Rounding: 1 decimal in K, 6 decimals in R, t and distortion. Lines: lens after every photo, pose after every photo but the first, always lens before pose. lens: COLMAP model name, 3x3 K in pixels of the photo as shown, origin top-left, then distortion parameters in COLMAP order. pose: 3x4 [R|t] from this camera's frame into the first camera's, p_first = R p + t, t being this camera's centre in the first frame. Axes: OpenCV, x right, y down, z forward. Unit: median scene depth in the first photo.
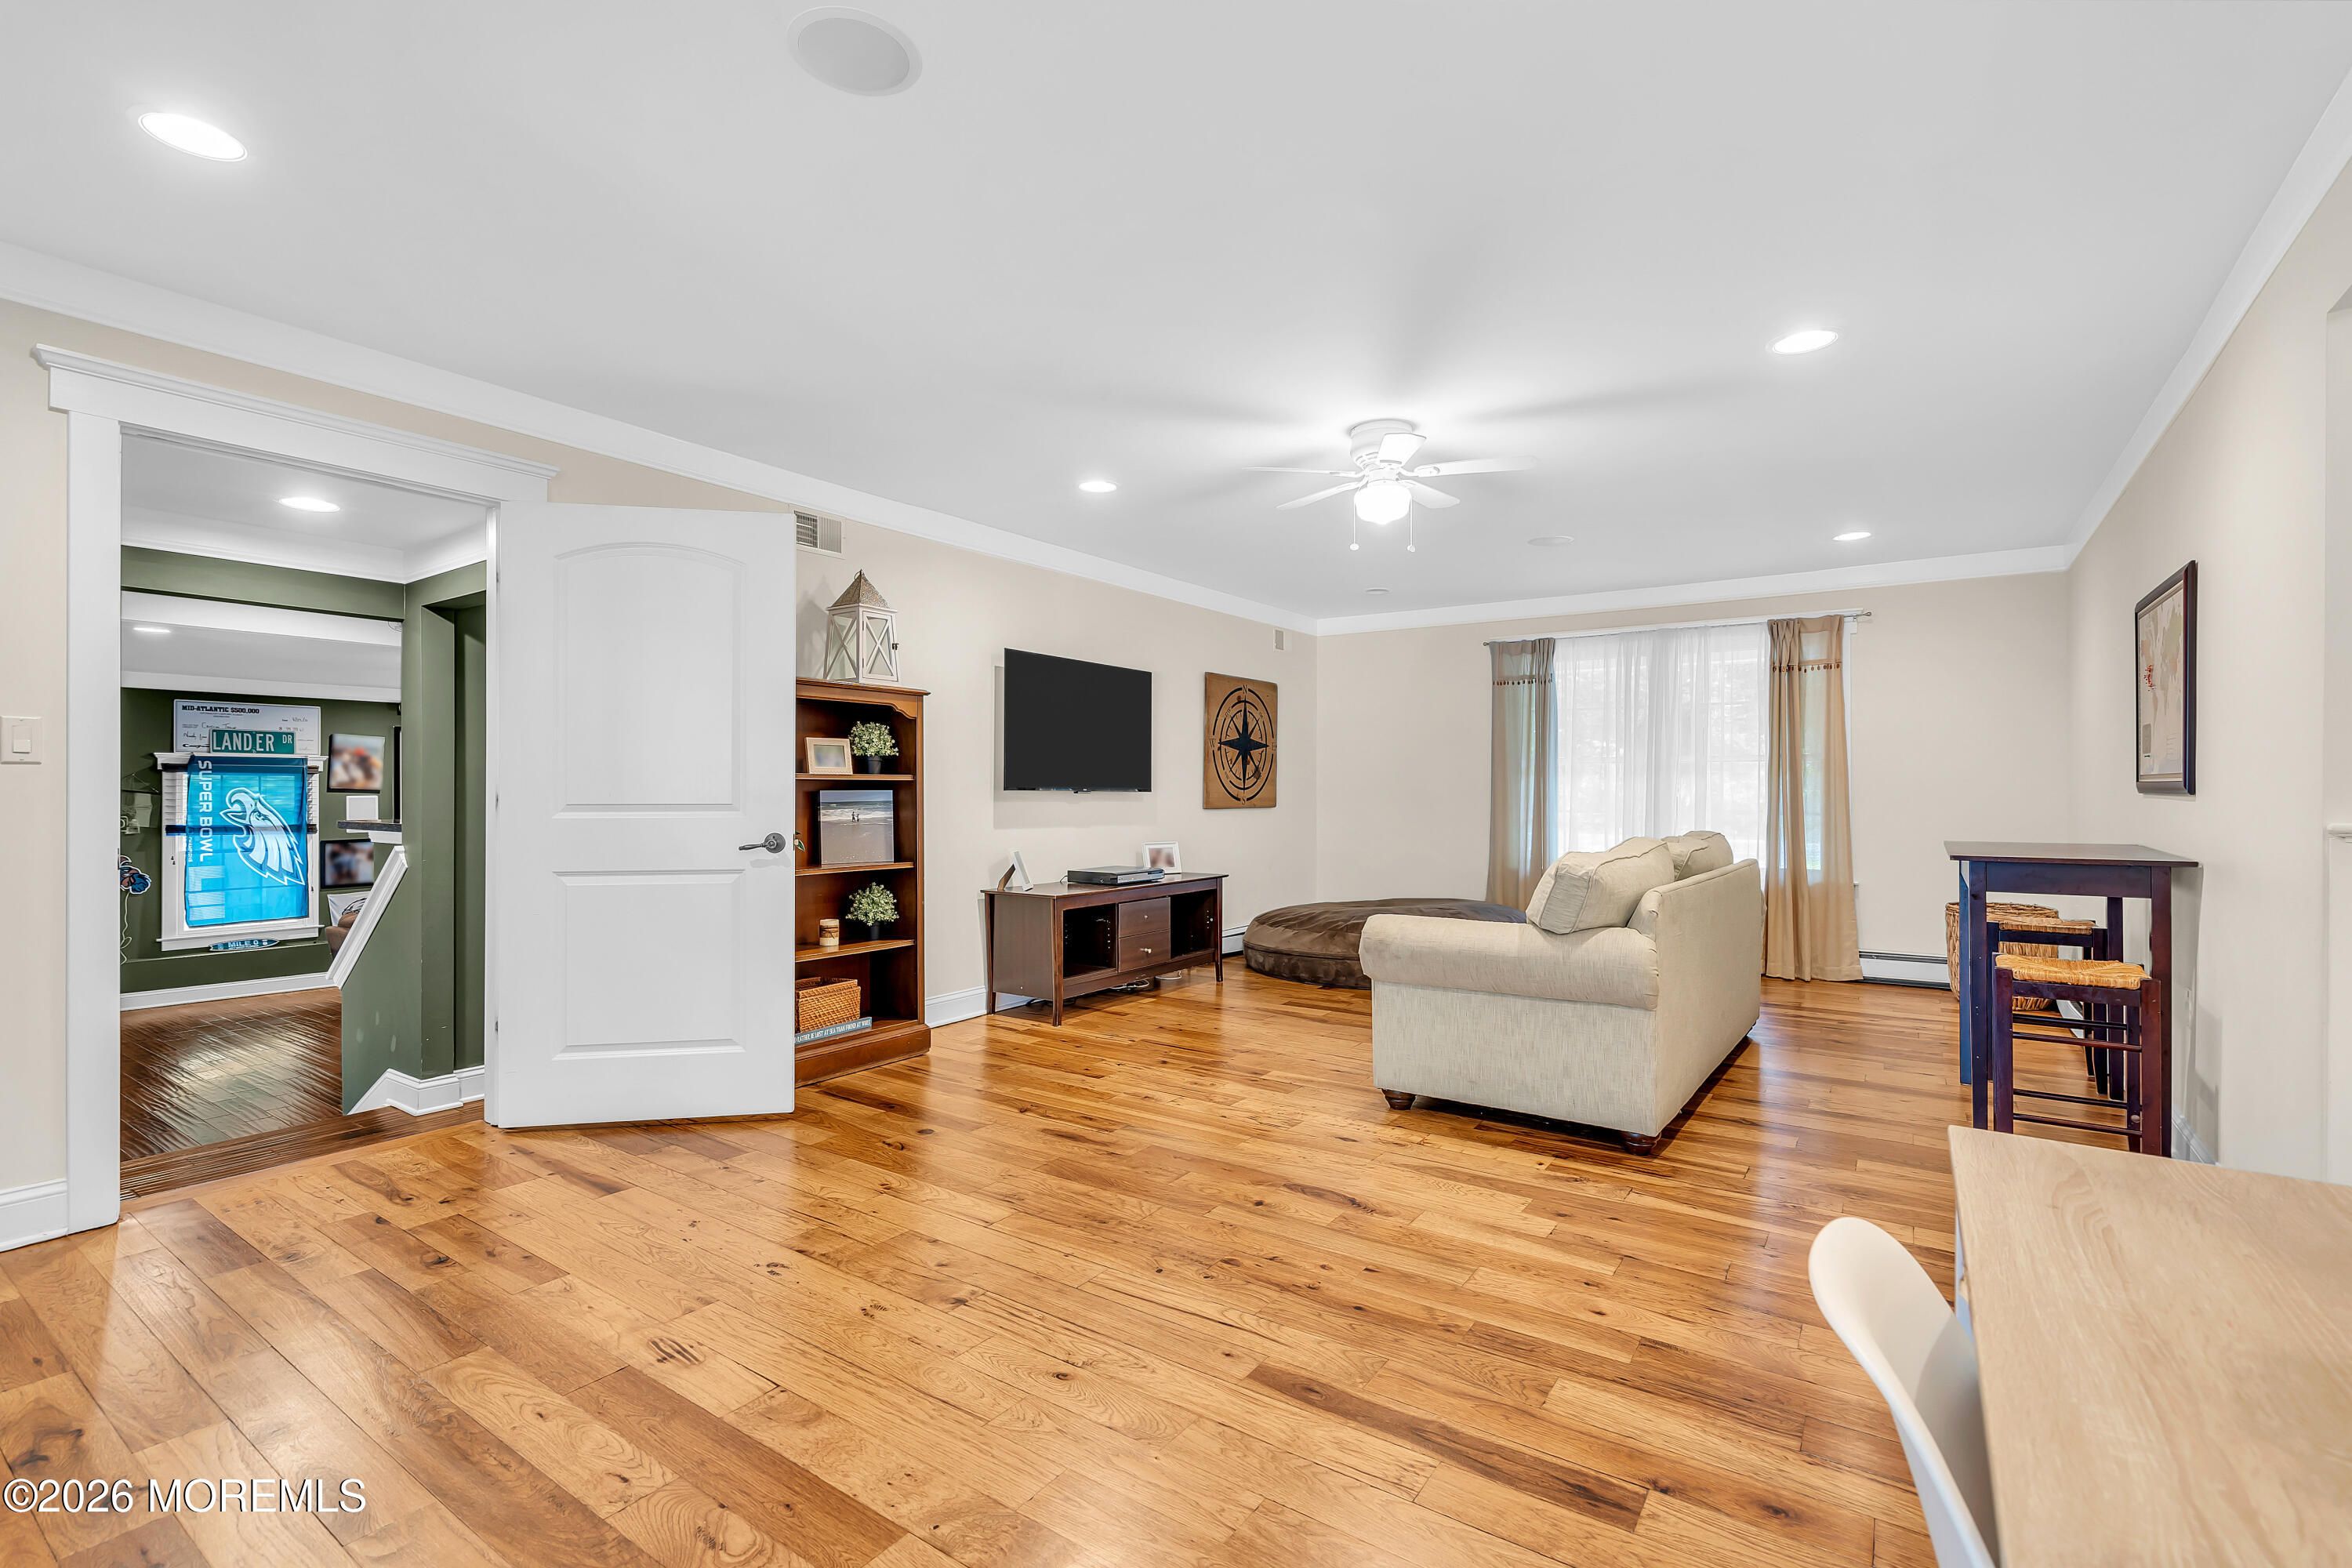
lens RADIAL K [[1071.4, 0, 1165.2], [0, 1071.4, 786.2], [0, 0, 1]] dist [-0.001896, 0.001972]
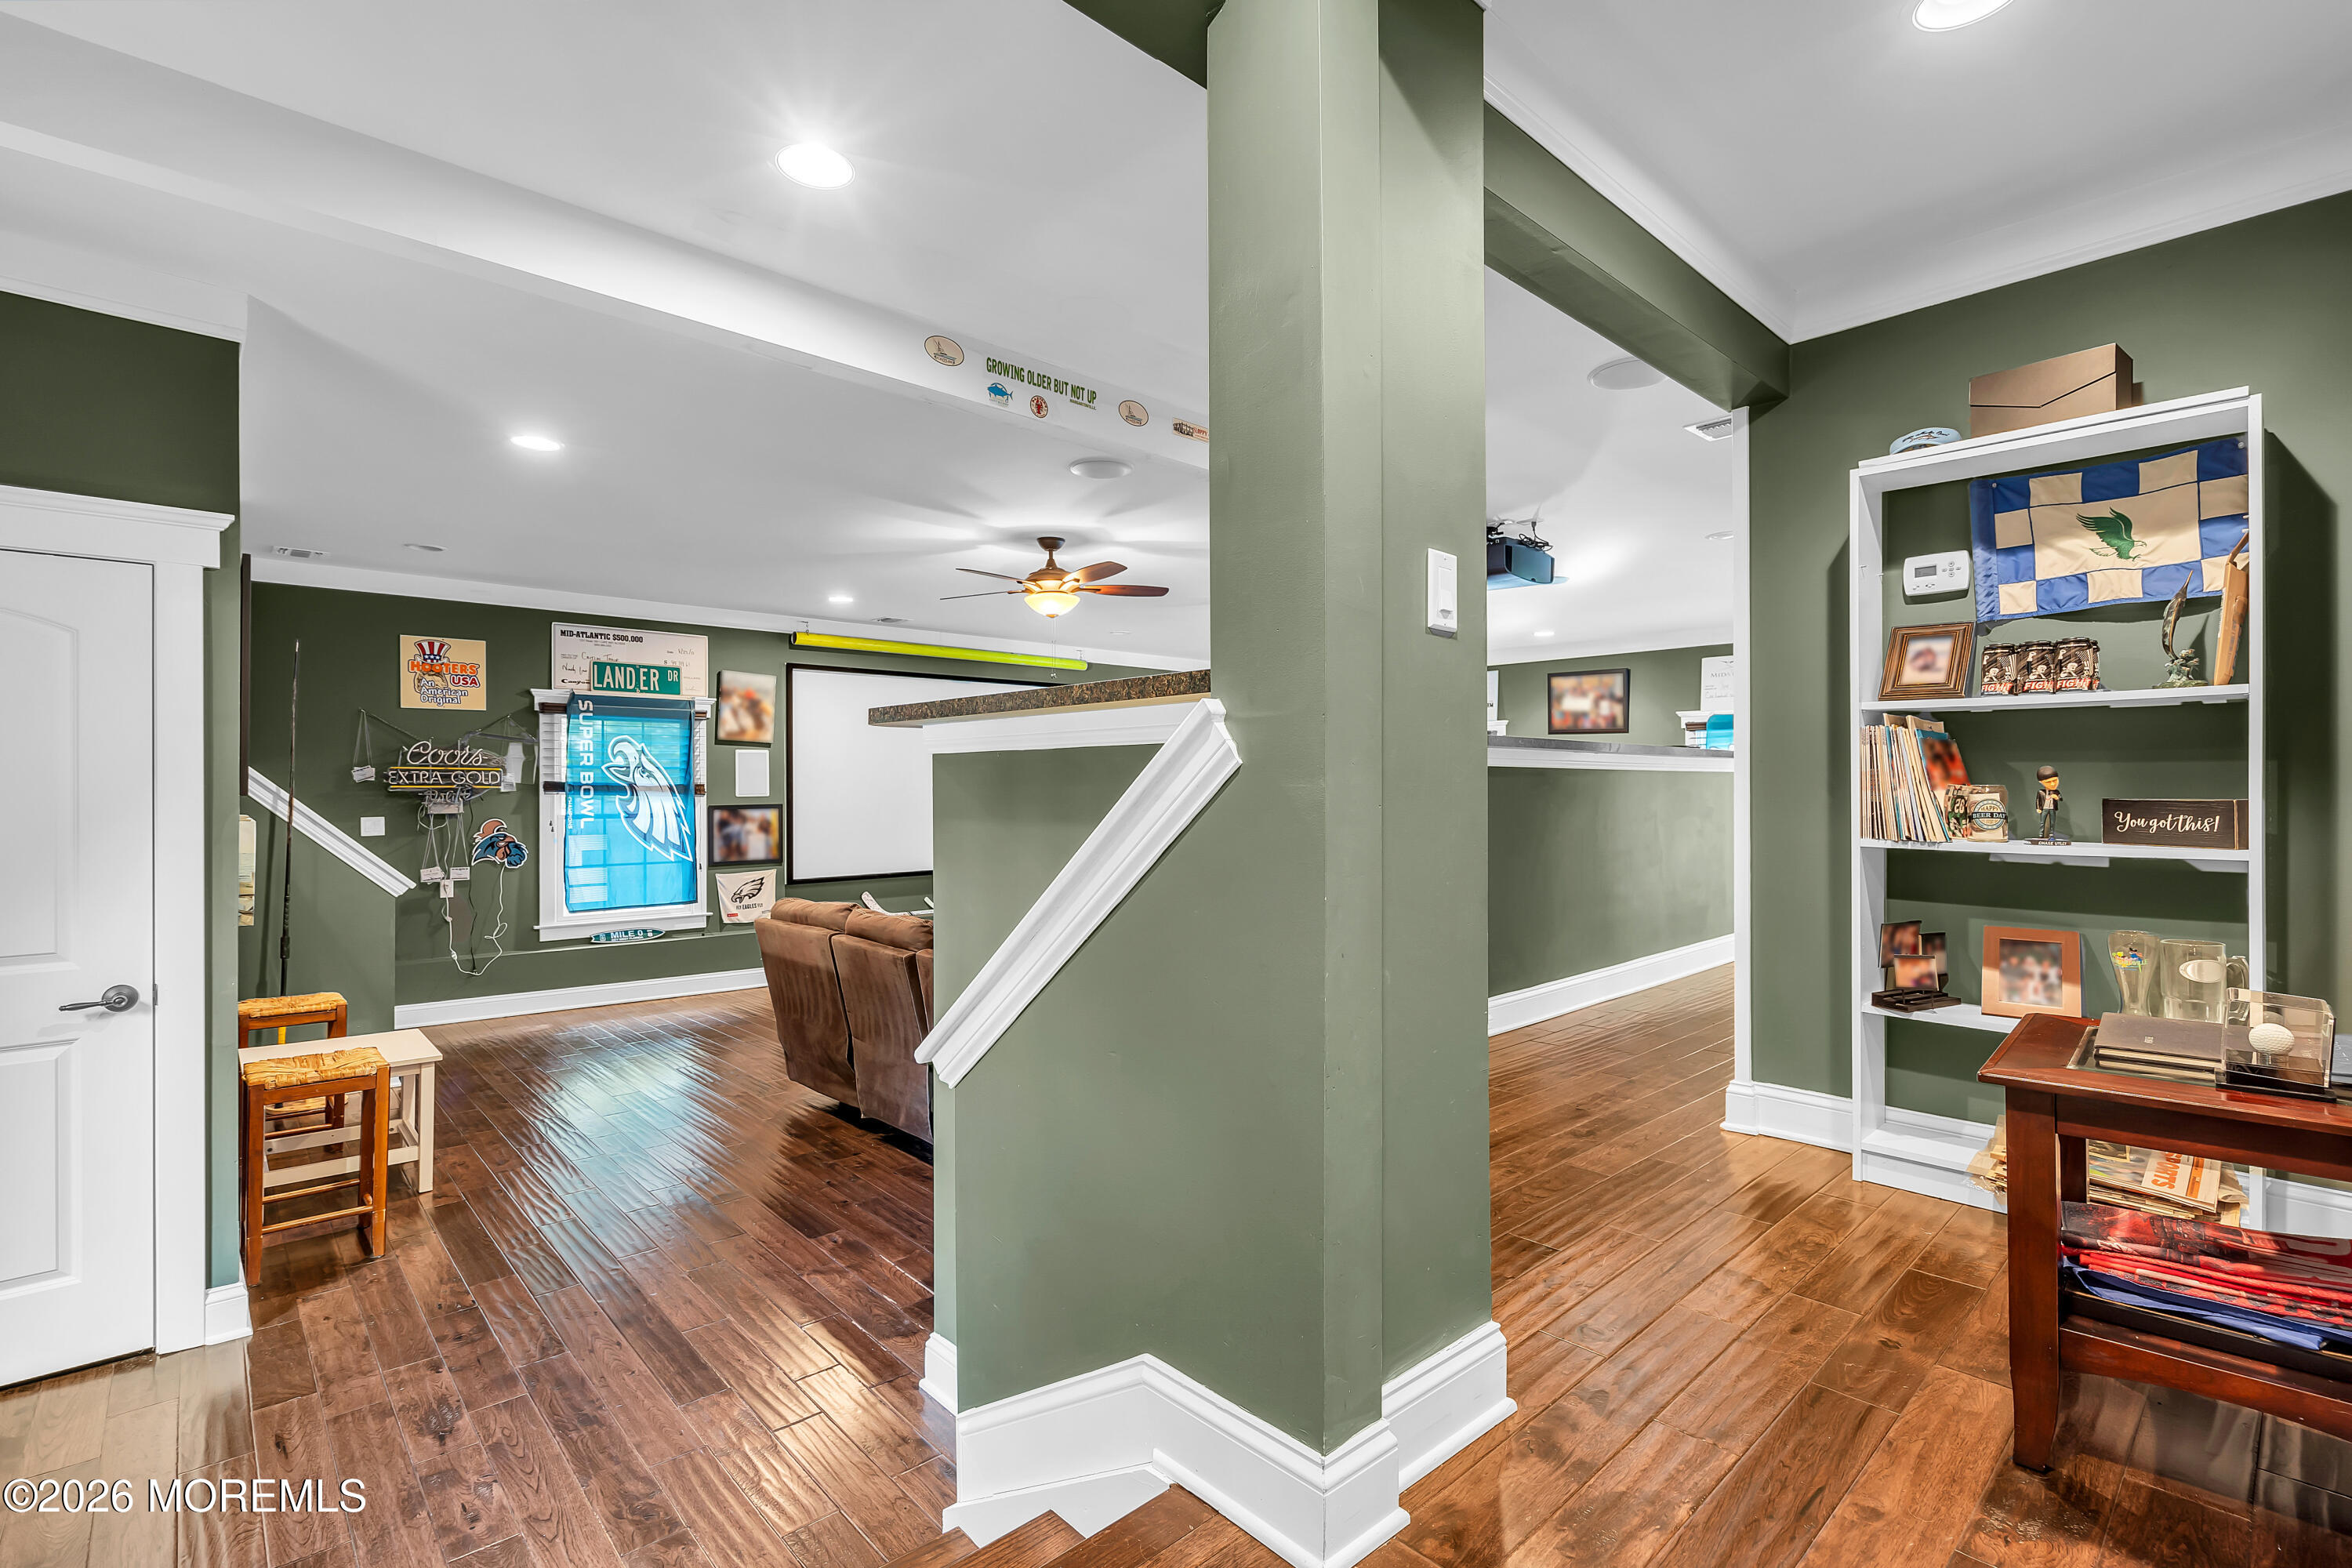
lens RADIAL K [[1071.4, 0, 1155.1], [0, 1071.4, 785.0], [0, 0, 1]] dist [-0.001896, 0.001972]
pose [[0.974768, -0.000826, -0.223219, -0.304795], [0.001575, 0.999994, 0.003177, 0.035171], [0.223215, -0.003449, 0.974763, 0.318045]]
